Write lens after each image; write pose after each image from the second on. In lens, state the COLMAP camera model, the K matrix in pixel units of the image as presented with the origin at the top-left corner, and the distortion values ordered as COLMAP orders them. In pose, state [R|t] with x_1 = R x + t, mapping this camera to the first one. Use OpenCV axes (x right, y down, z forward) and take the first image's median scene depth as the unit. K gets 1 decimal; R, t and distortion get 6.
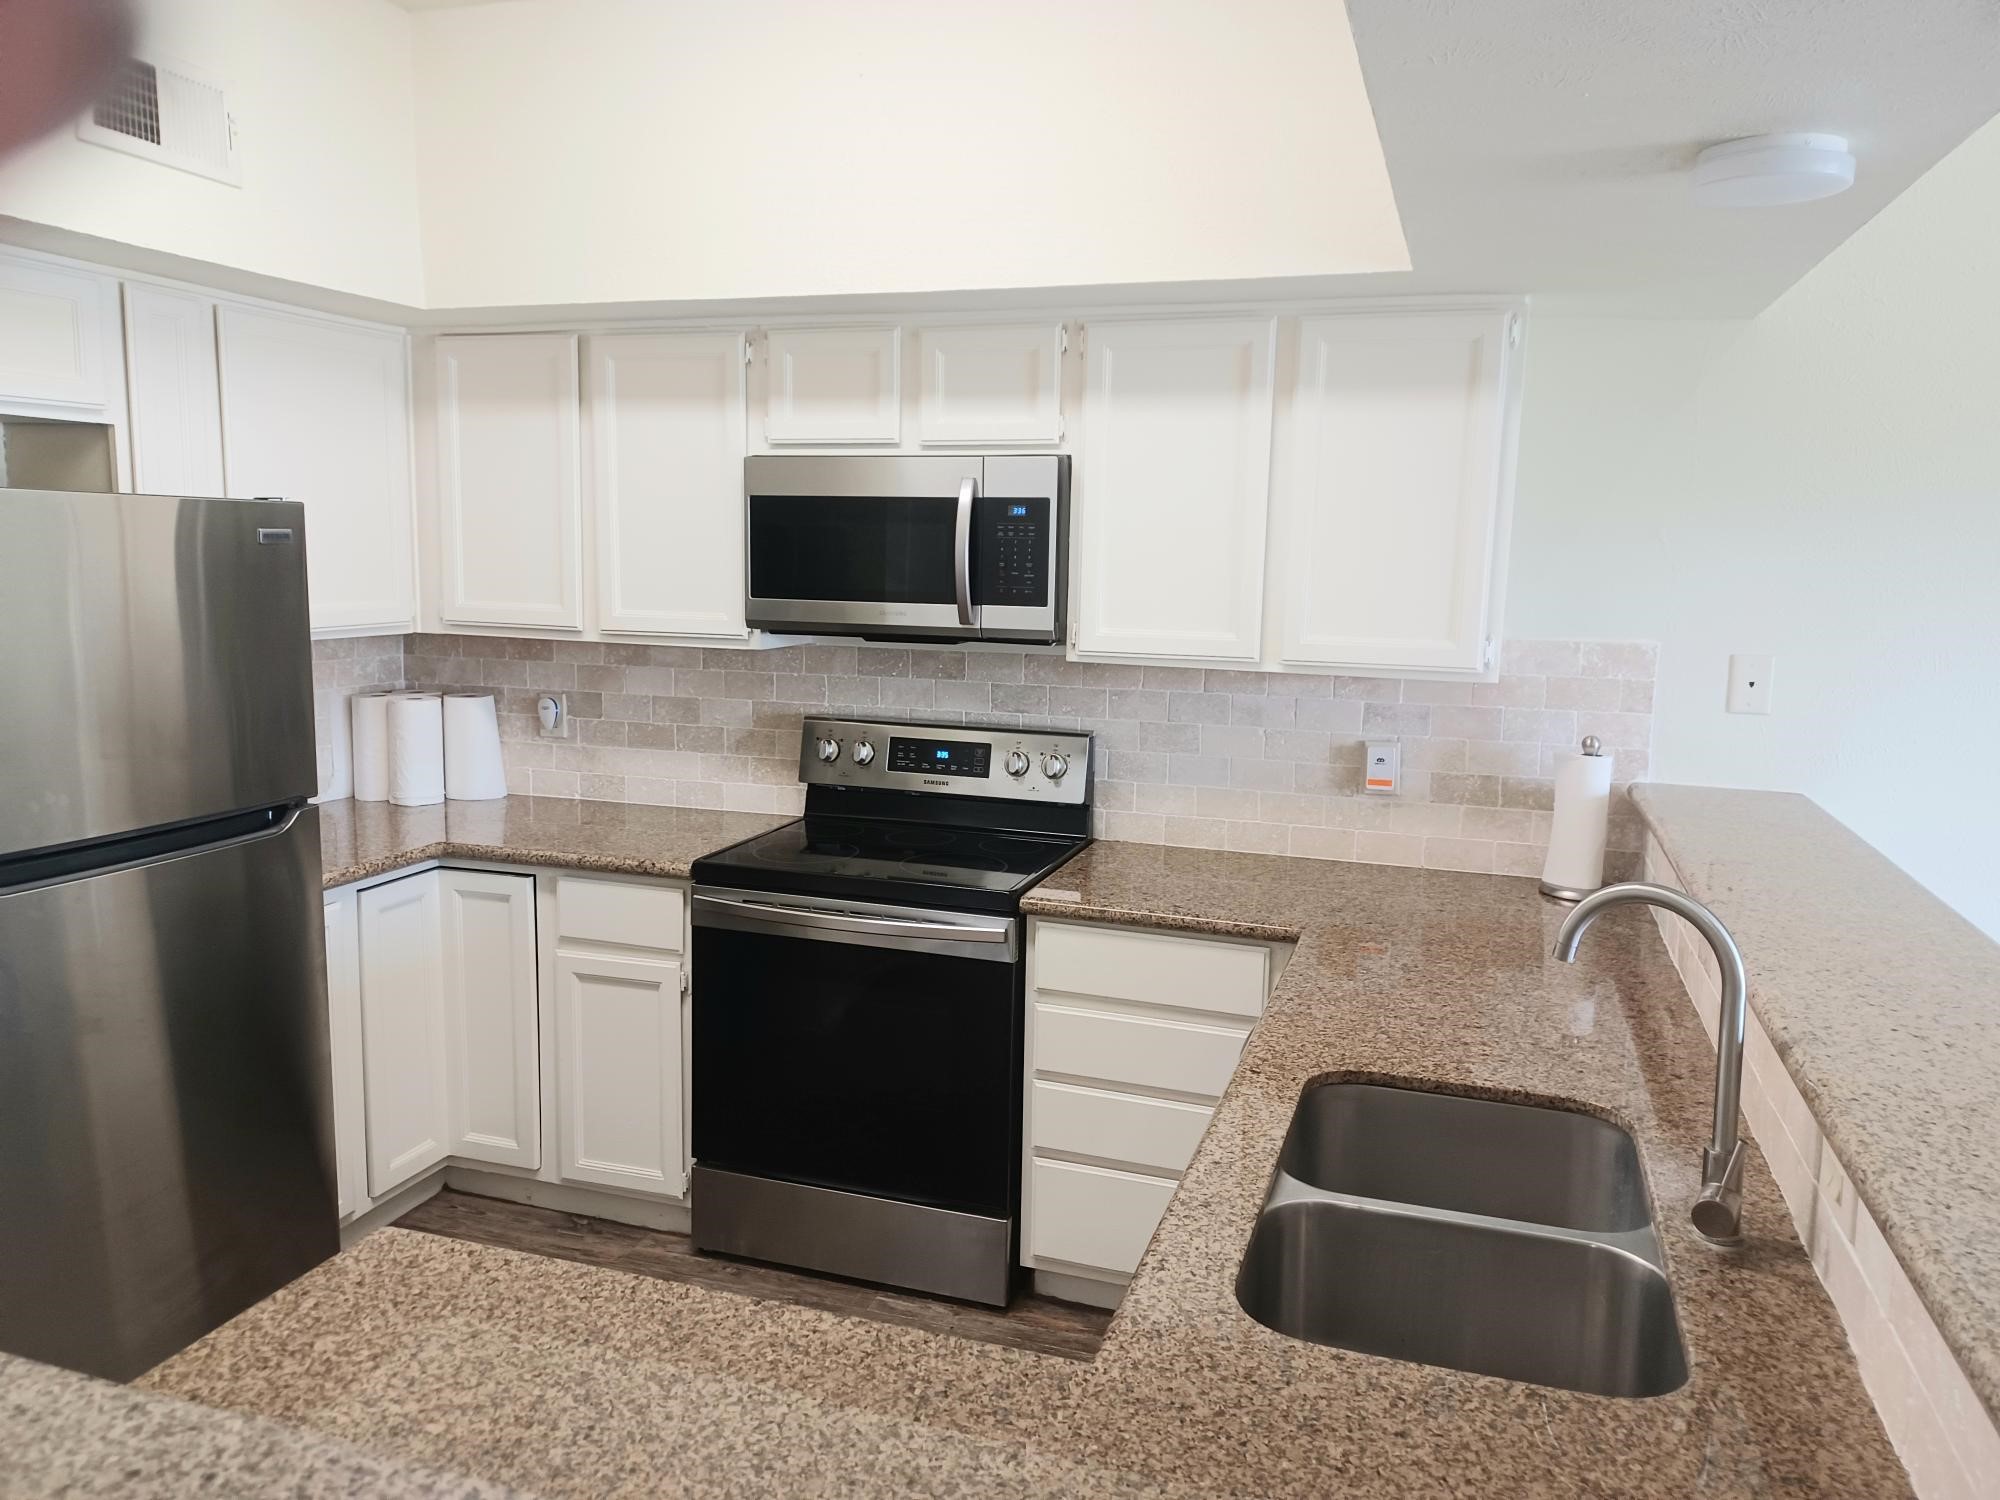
lens RADIAL K [[1456.7, 0, 997.6], [0, 1456.7, 735.2], [0, 0, 1]] dist [0.102215, -0.165835]
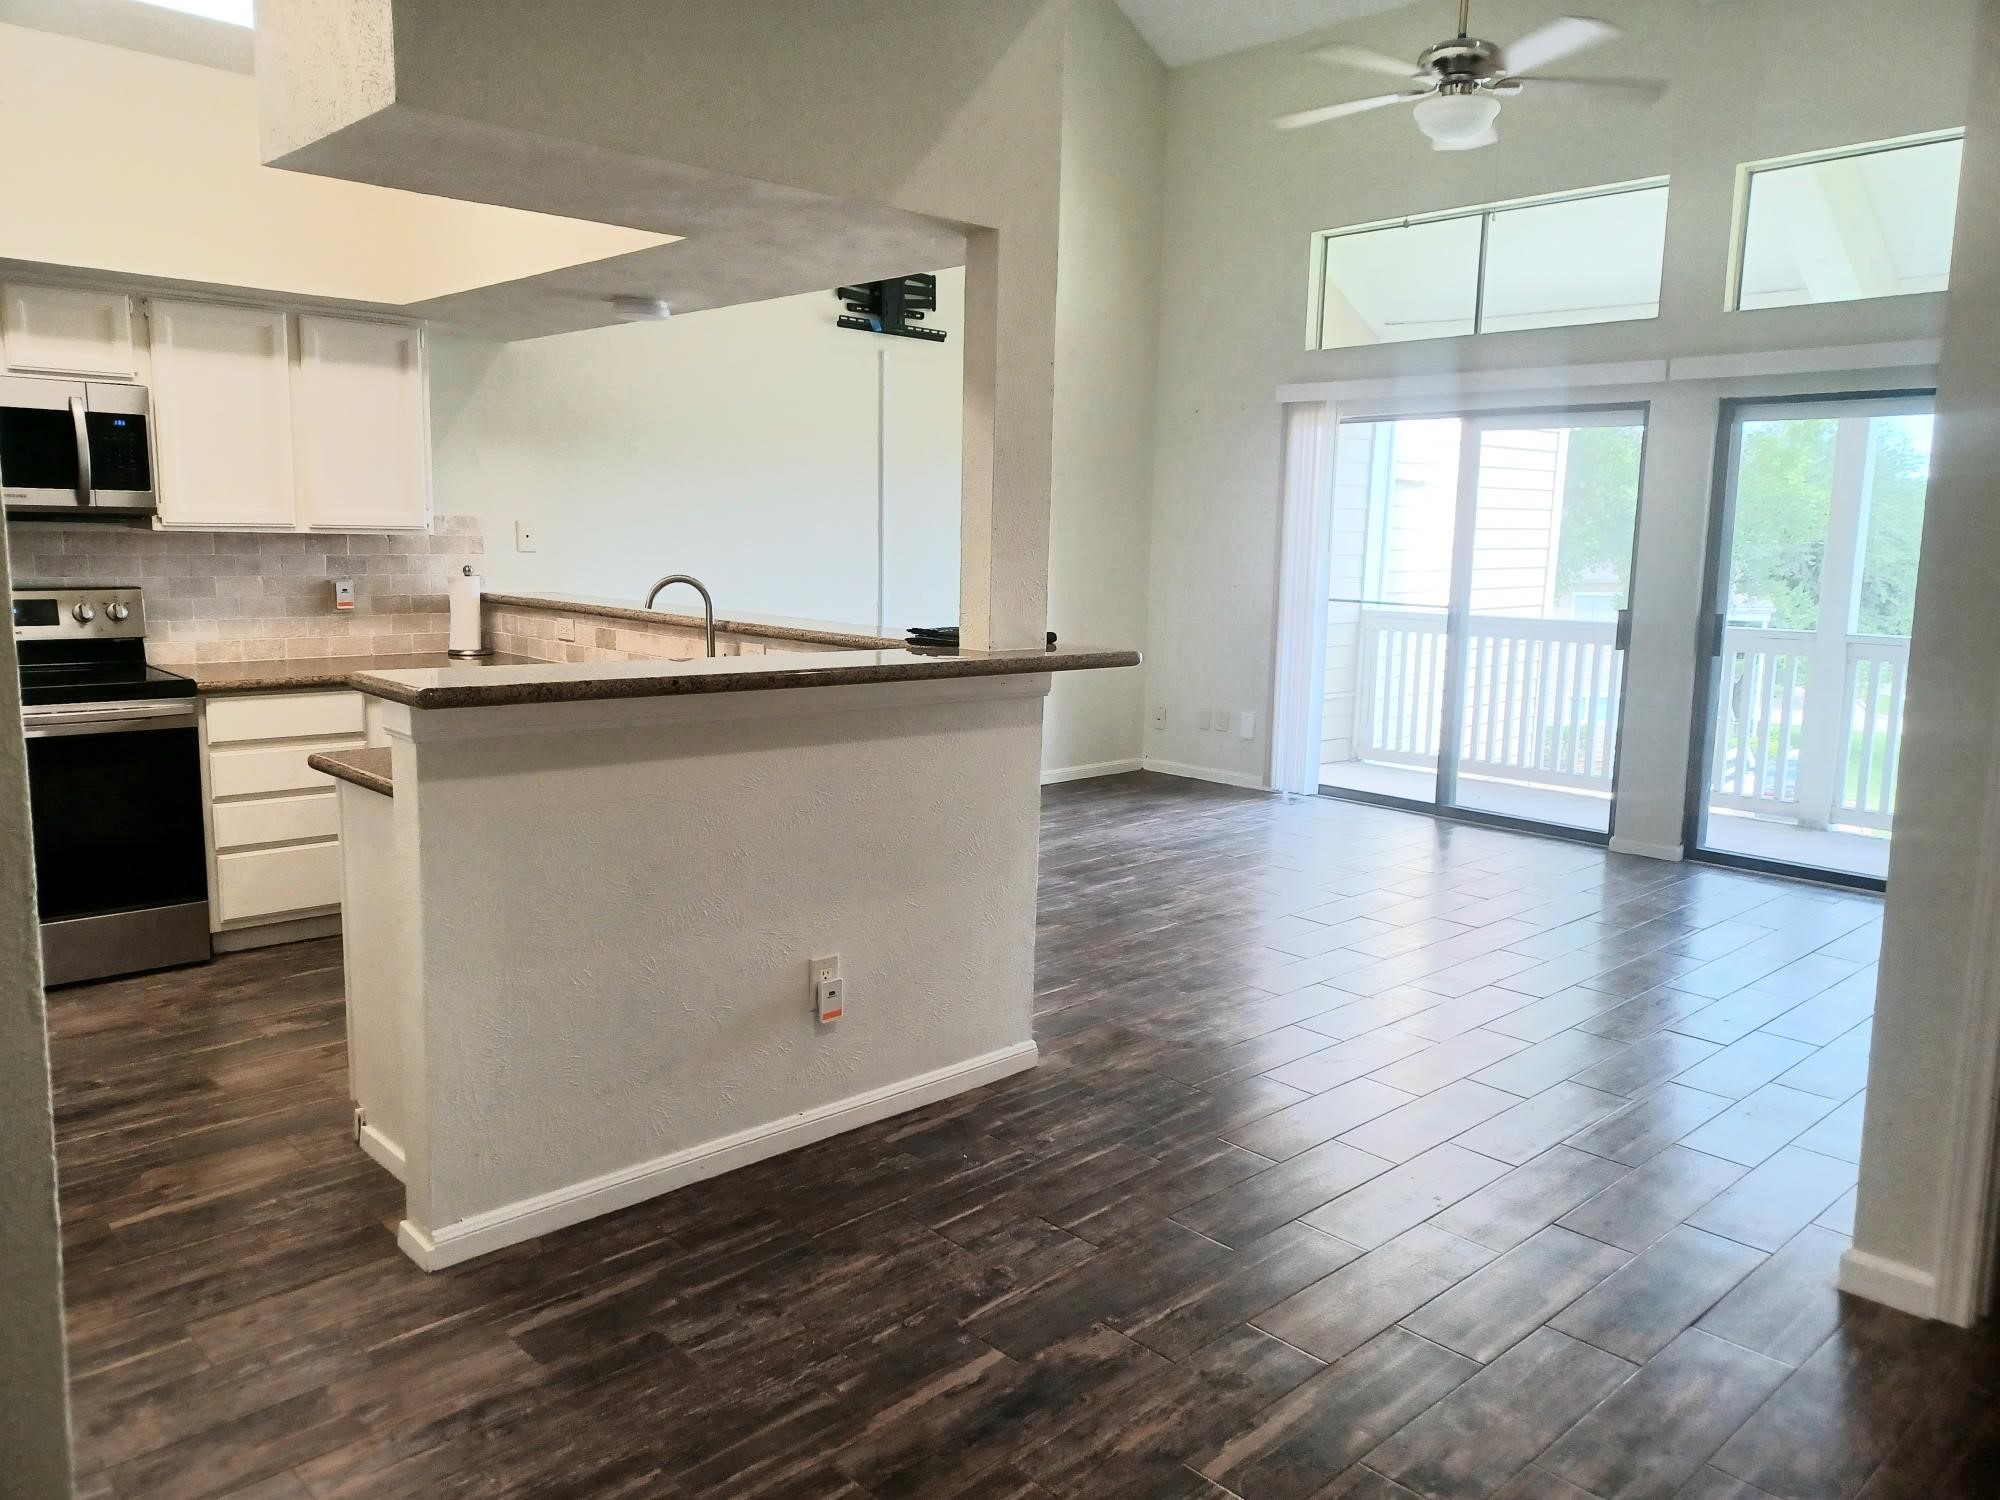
lens RADIAL K [[1448.0, 0, 1000.0], [0, 1448.0, 750.0], [0, 0, 1]] dist [0.064057, -0.077478]
pose [[0.475920, -0.144403, 0.867553, -0.793041], [0.106184, 0.988647, 0.106308, 0.093189], [-0.873055, 0.041526, 0.485850, -0.400860]]
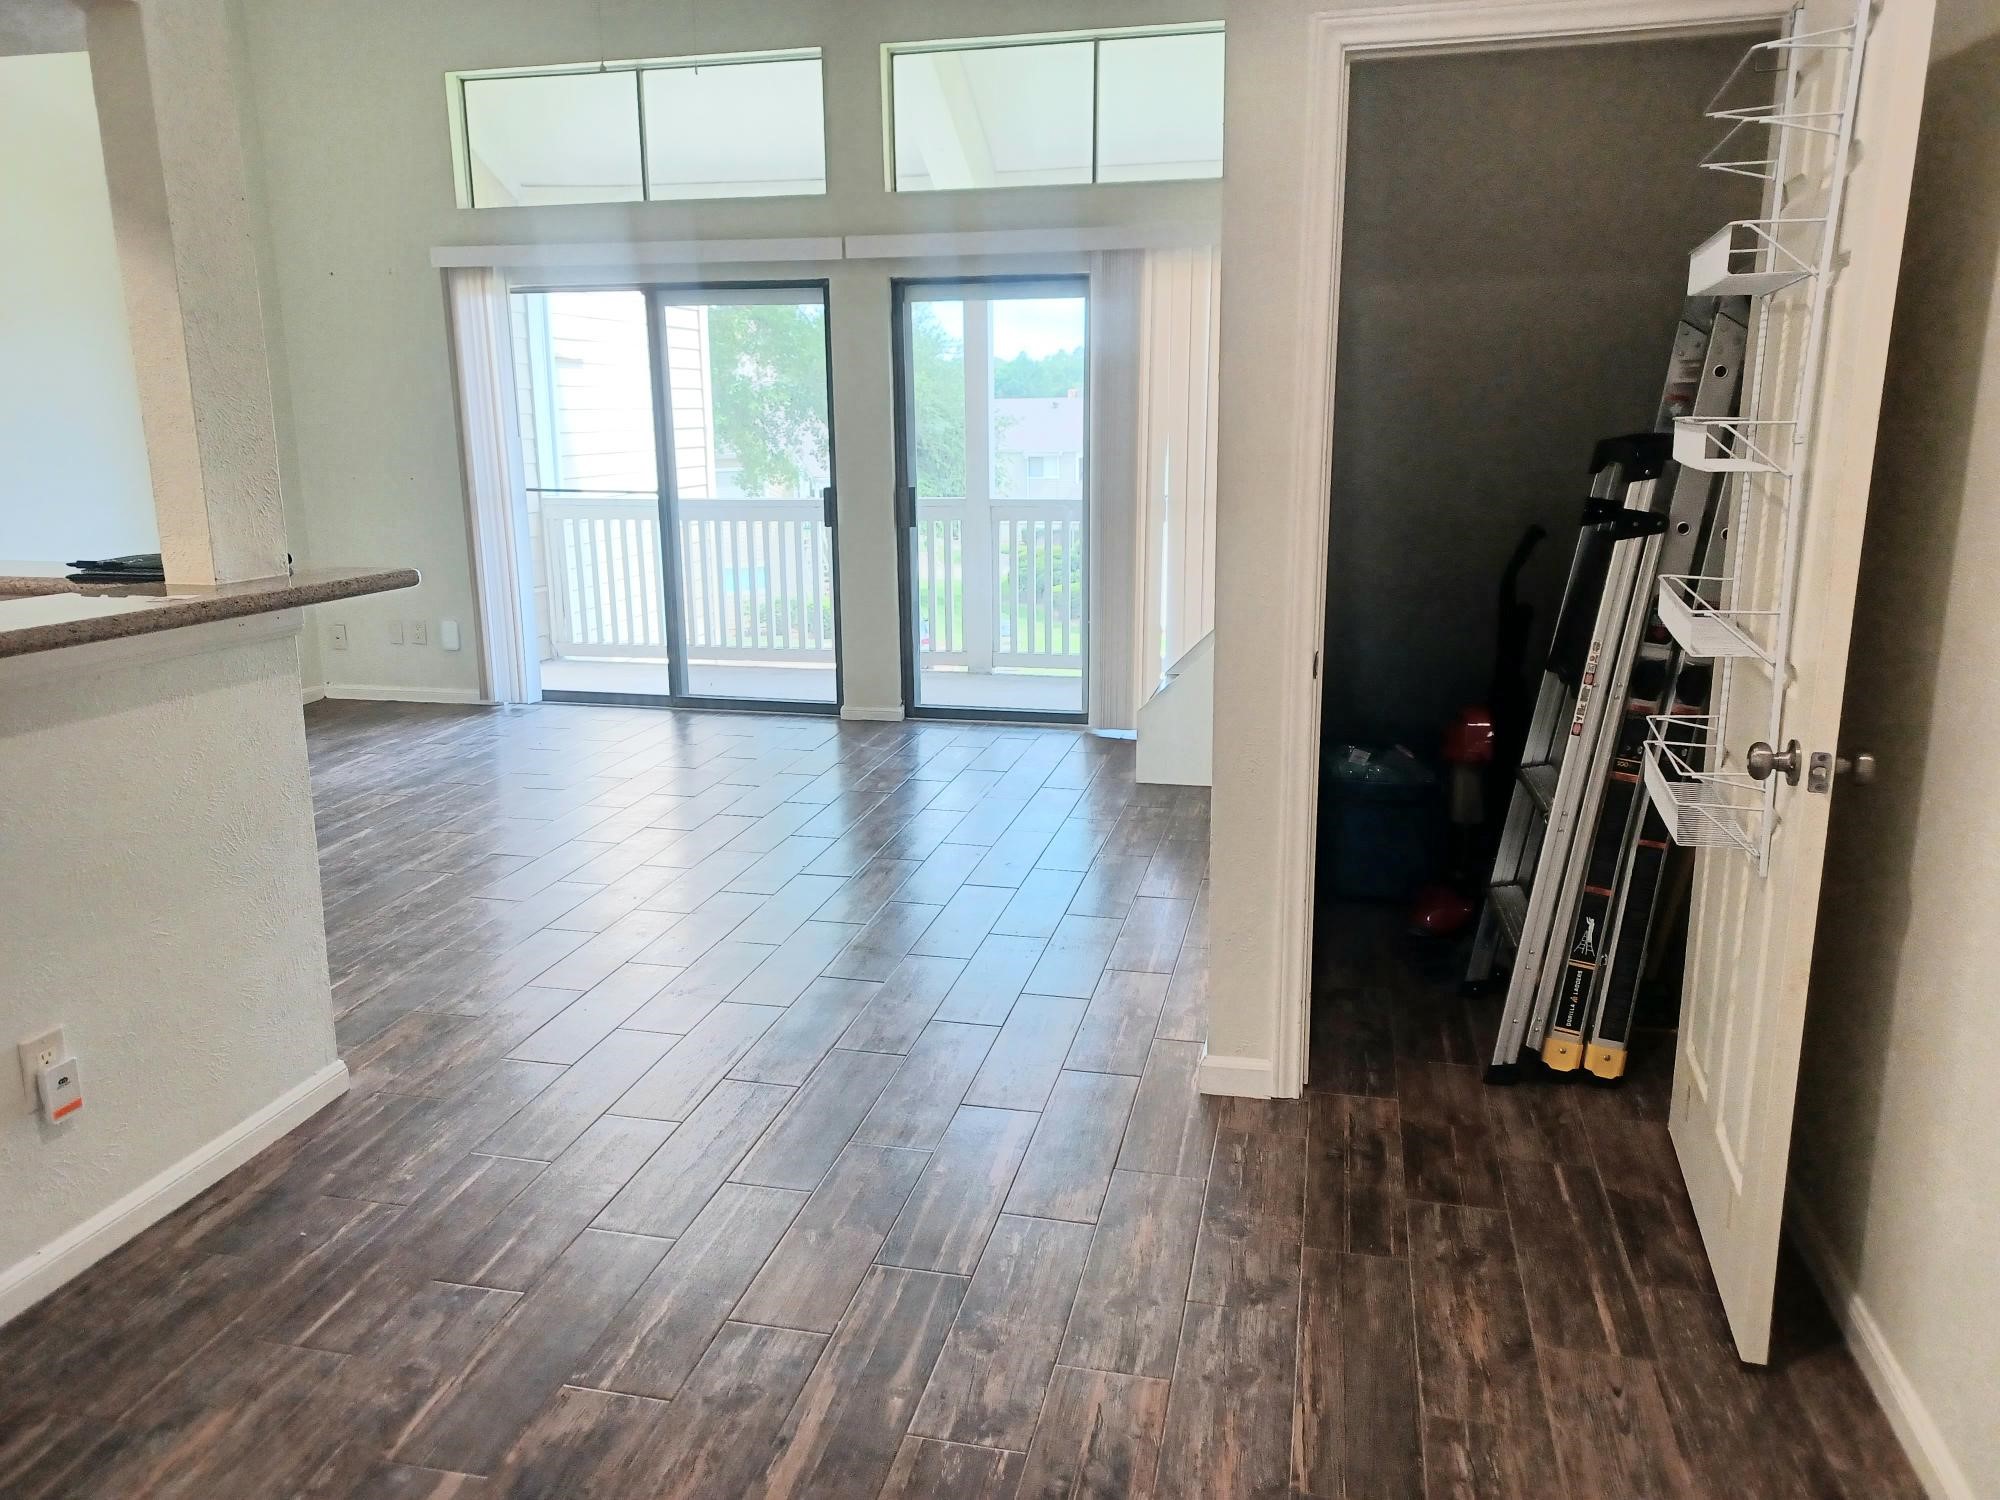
lens RADIAL K [[1451.4, 0, 989.3], [0, 1451.4, 737.3], [0, 0, 1]] dist [0.021053, 0.001316]
pose [[-0.090951, -0.236817, 0.967288, -0.712052], [0.134816, 0.959444, 0.247573, 0.072475], [-0.986688, 0.152923, -0.055335, -0.250830]]
